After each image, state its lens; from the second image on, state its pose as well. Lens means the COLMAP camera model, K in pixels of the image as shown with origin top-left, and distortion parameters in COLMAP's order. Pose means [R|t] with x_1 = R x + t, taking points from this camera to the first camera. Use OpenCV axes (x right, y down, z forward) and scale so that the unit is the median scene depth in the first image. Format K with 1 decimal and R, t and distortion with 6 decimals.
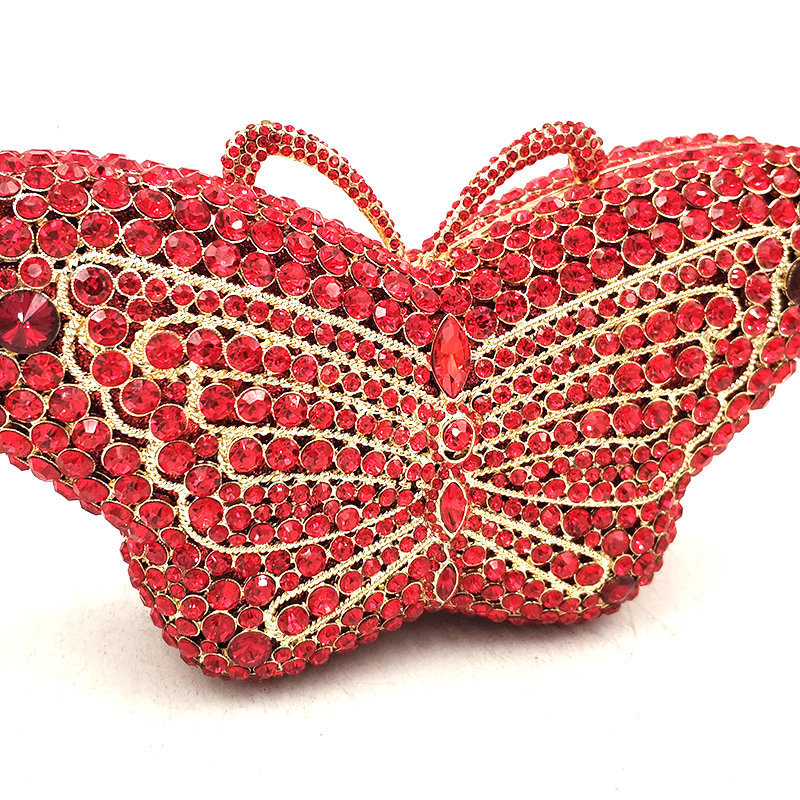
lens RADIAL K [[1146.5, 0, 400.0], [0, 1146.5, 400.0], [0, 0, 1]] dist [0.045272, -0.054250]
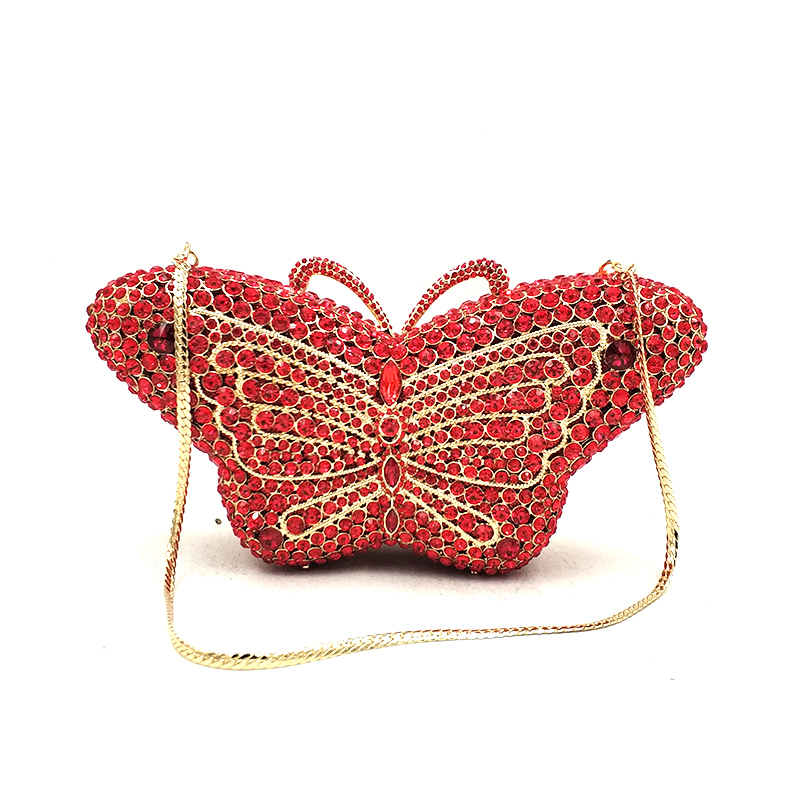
lens RADIAL K [[1146.5, 0, 400.0], [0, 1146.5, 400.0], [0, 0, 1]] dist [0.045272, -0.054250]
pose [[0.929961, 0.052976, -0.363821, 0.699036], [-0.119269, 0.979517, -0.162237, 0.272837], [0.347774, 0.194267, 0.917232, -0.615269]]
